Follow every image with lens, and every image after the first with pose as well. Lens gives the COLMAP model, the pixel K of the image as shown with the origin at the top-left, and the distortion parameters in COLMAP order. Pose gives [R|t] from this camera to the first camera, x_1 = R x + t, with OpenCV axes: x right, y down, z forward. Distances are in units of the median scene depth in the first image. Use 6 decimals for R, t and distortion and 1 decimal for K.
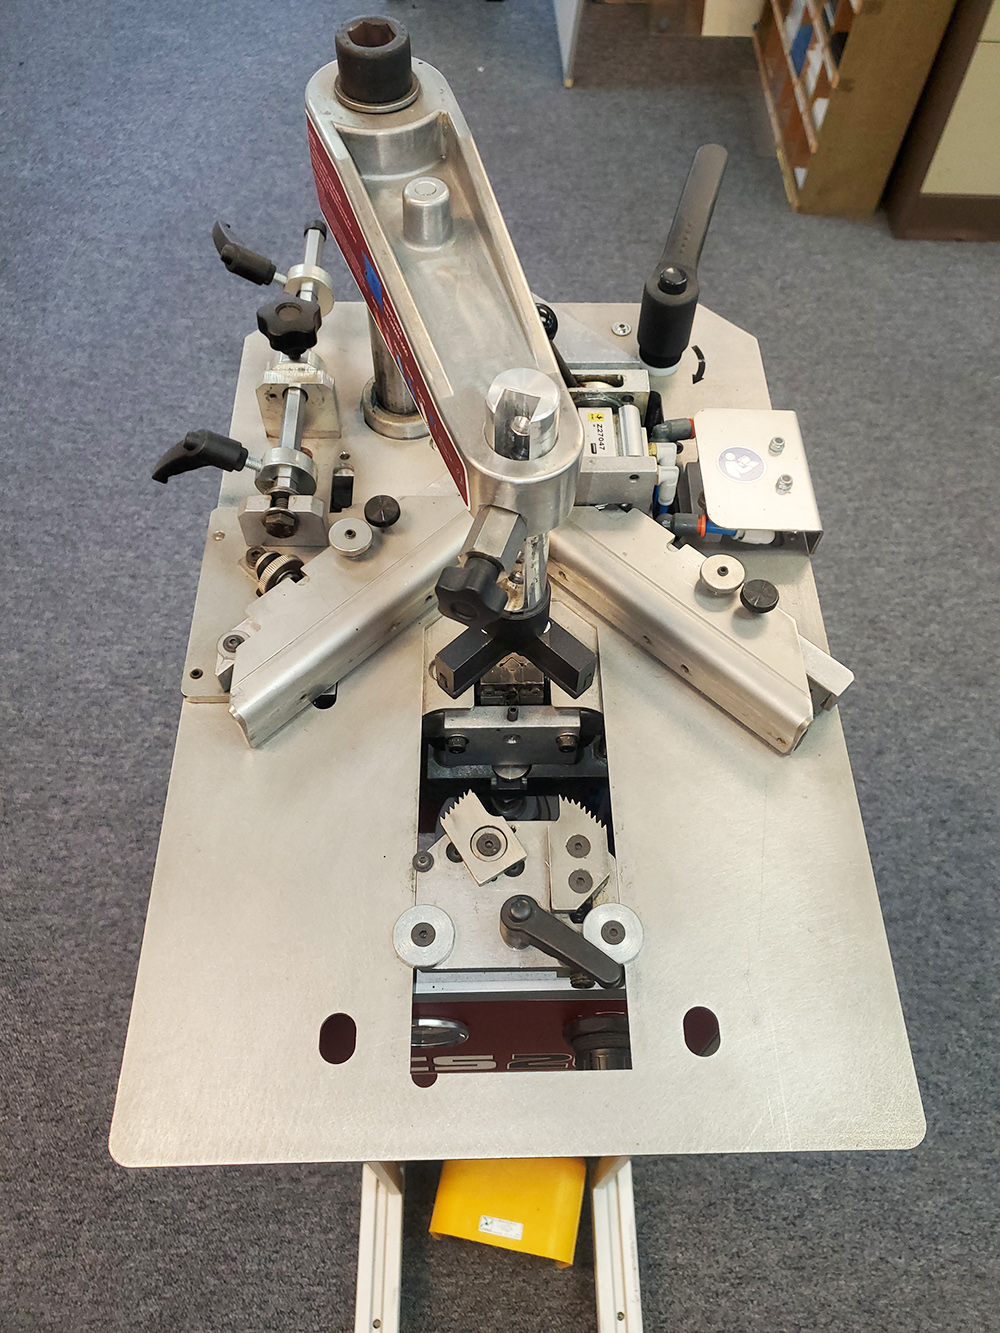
lens RADIAL K [[1065.2, 0, 512.8], [0, 1065.2, 663.8], [0, 0, 1]] dist [-0.003787, 0.037022]
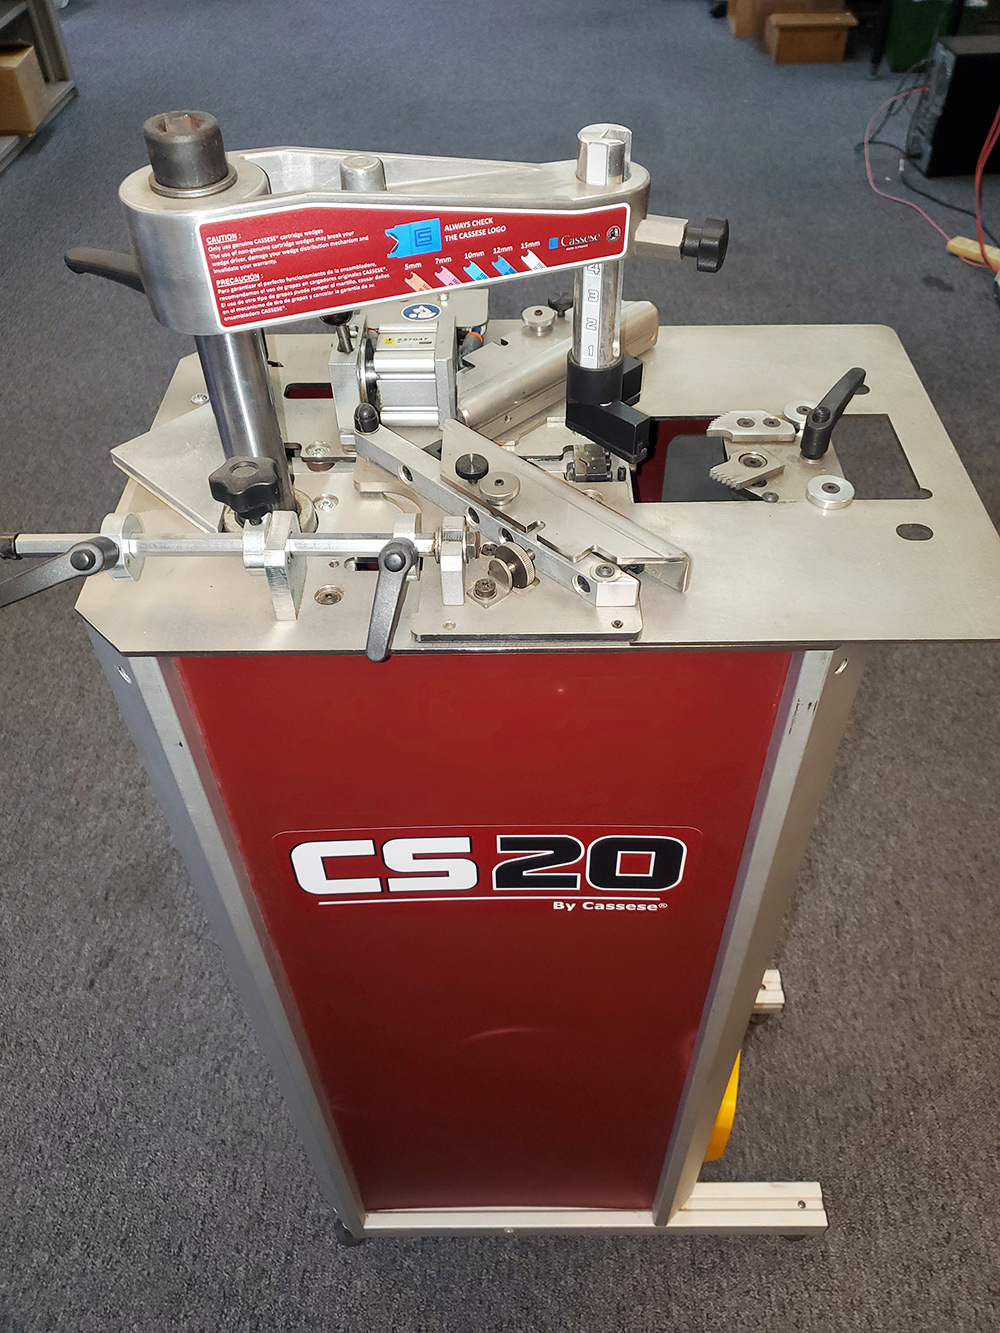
lens RADIAL K [[1065.2, 0, 512.8], [0, 1065.2, 663.8], [0, 0, 1]] dist [-0.003787, 0.037022]
pose [[0.022752, -0.735973, 0.676628, -0.283079], [0.858421, 0.361293, 0.364116, -0.122388], [-0.512441, 0.572548, 0.639995, 0.111457]]
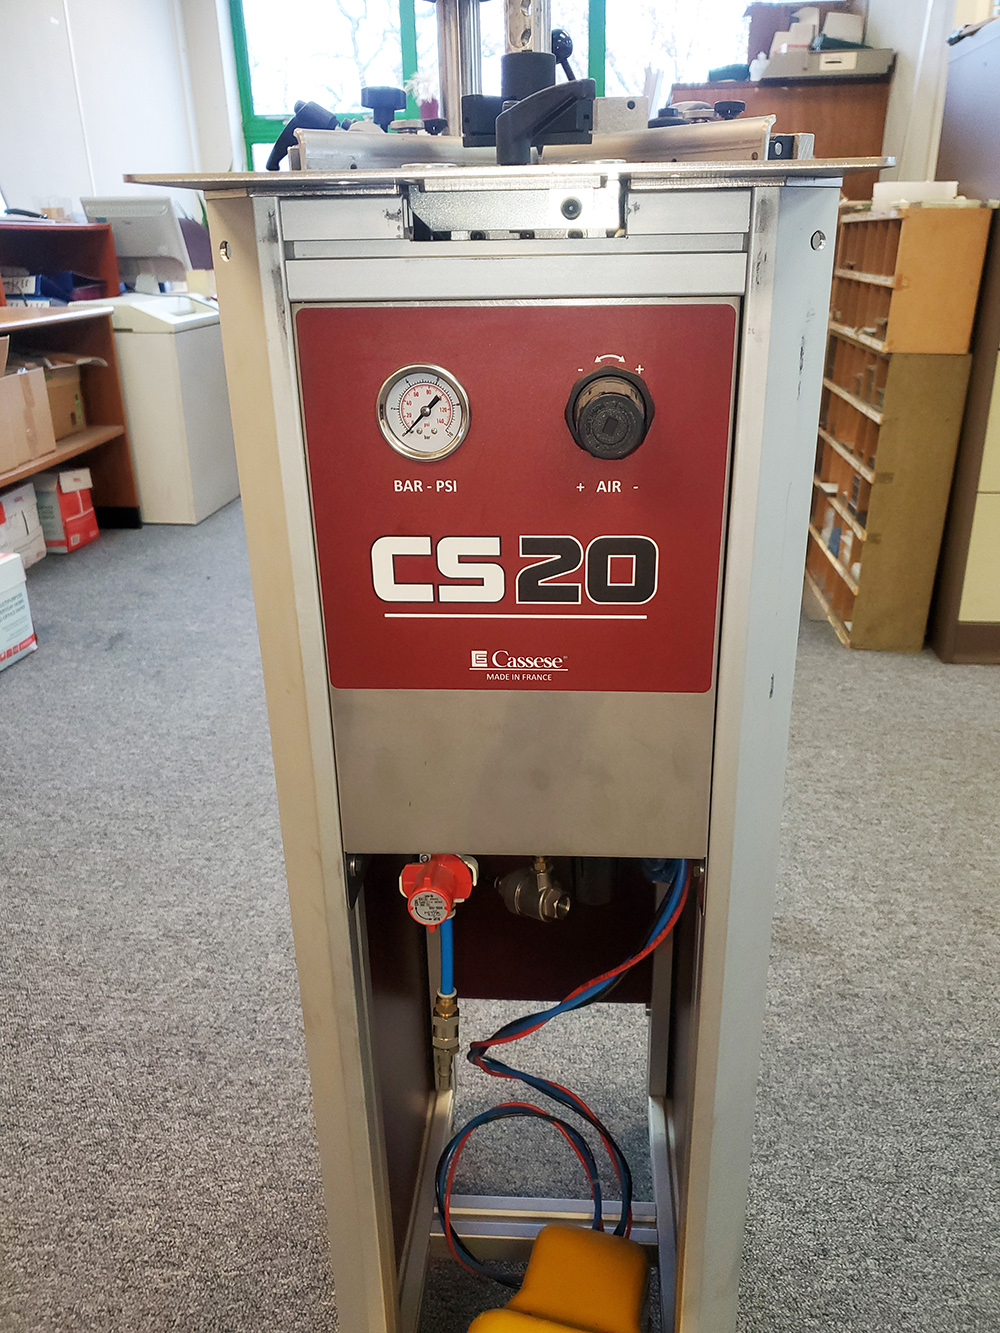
lens RADIAL K [[1073.5, 0, 516.5], [0, 1073.5, 668.1], [0, 0, 1]] dist [0.012743, 0.042945]
pose [[0.995681, -0.001849, -0.092825, 0.027802], [-0.052710, 0.811794, -0.581559, 0.336367], [0.076430, 0.583940, 0.808191, 0.091359]]
